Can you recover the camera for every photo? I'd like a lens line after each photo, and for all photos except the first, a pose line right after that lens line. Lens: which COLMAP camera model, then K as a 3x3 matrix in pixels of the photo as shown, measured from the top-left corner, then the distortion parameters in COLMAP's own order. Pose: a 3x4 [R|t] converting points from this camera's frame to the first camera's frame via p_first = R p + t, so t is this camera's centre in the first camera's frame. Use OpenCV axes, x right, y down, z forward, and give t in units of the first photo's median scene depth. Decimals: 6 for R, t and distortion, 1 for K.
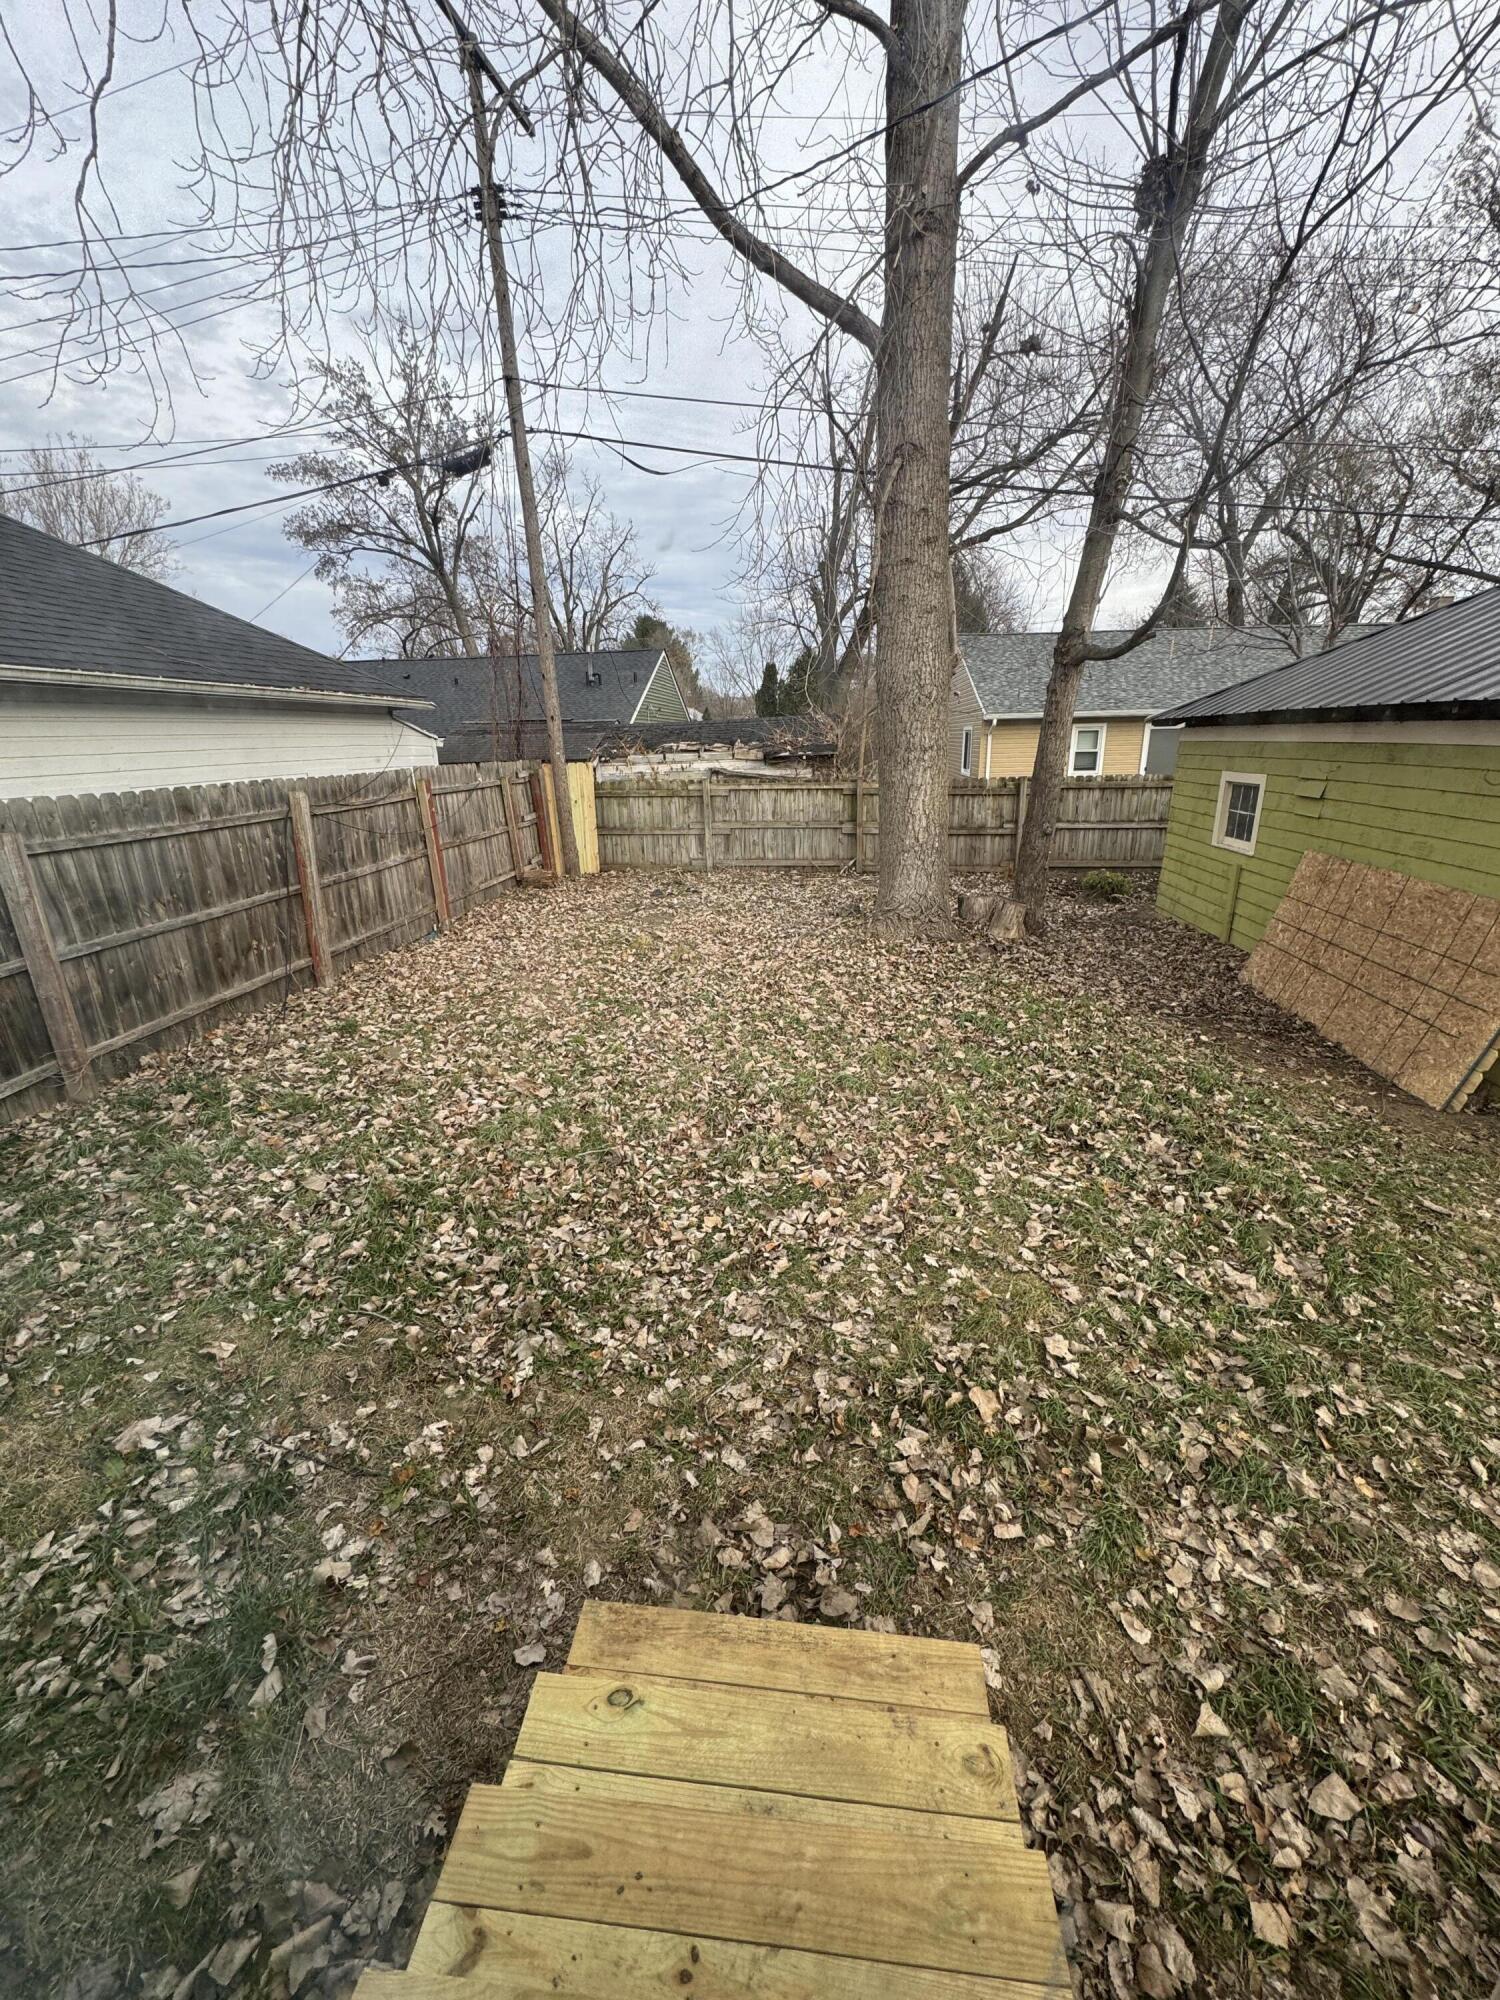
lens RADIAL K [[804.8, 0, 750.0], [0, 804.8, 1000.0], [0, 0, 1]] dist [-0.006823, -0.000165]
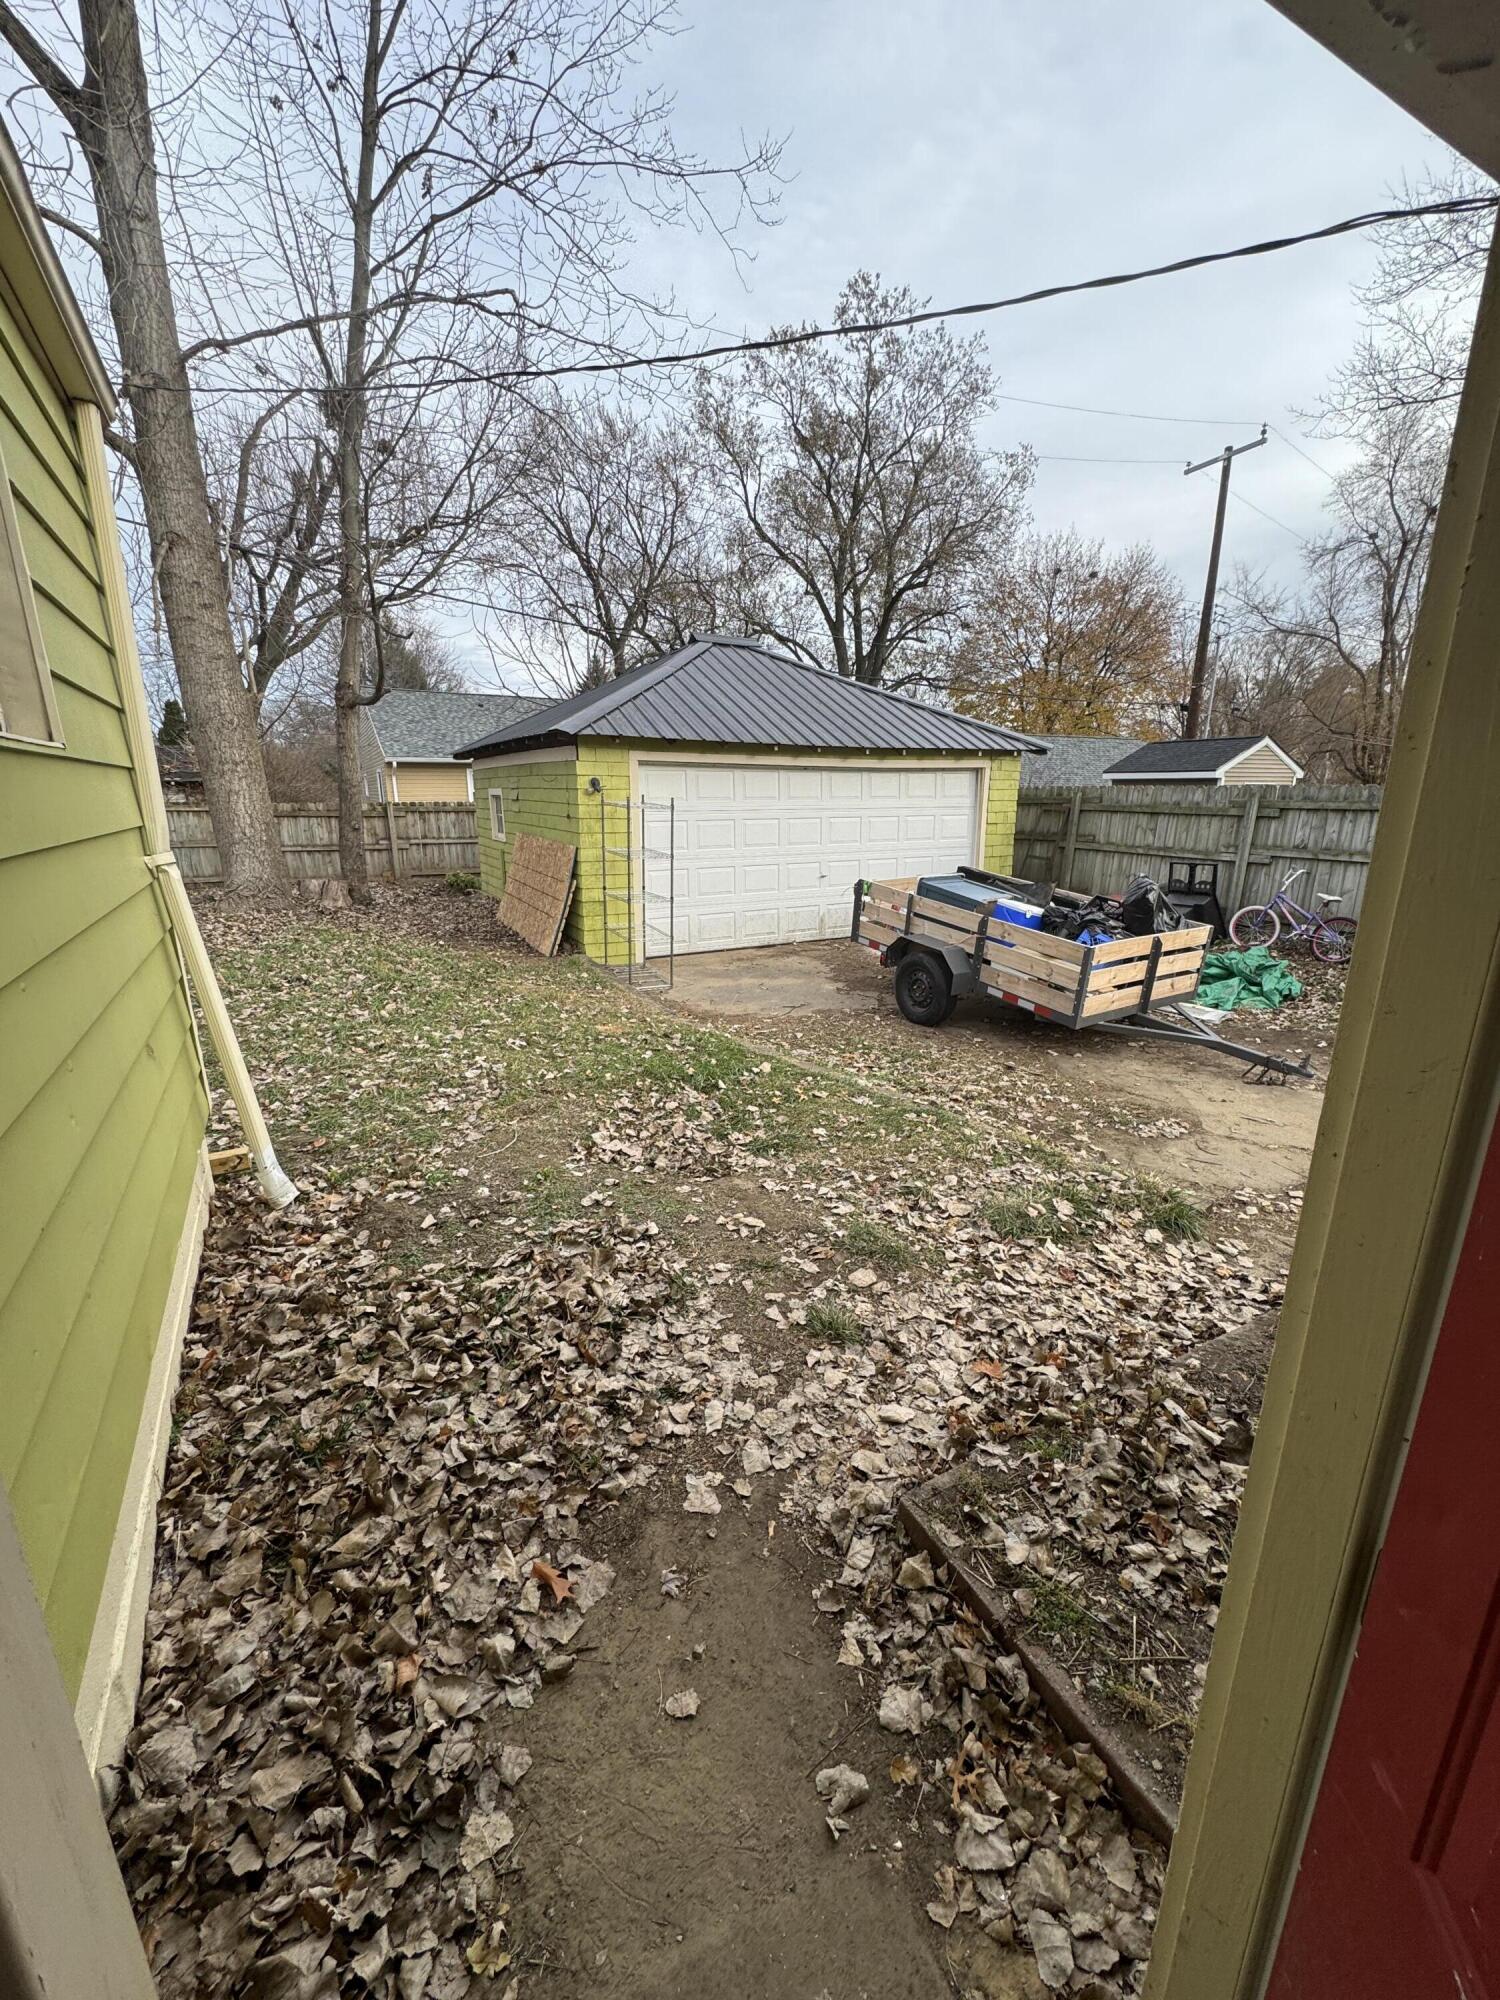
lens RADIAL K [[804.8, 0, 750.0], [0, 804.8, 1000.0], [0, 0, 1]] dist [-0.006823, -0.000165]
pose [[0.823662, -0.116857, 0.554910, 0.129401], [0.153632, 0.987926, -0.019993, 0.203144], [-0.545874, 0.101719, 0.831670, -0.446914]]
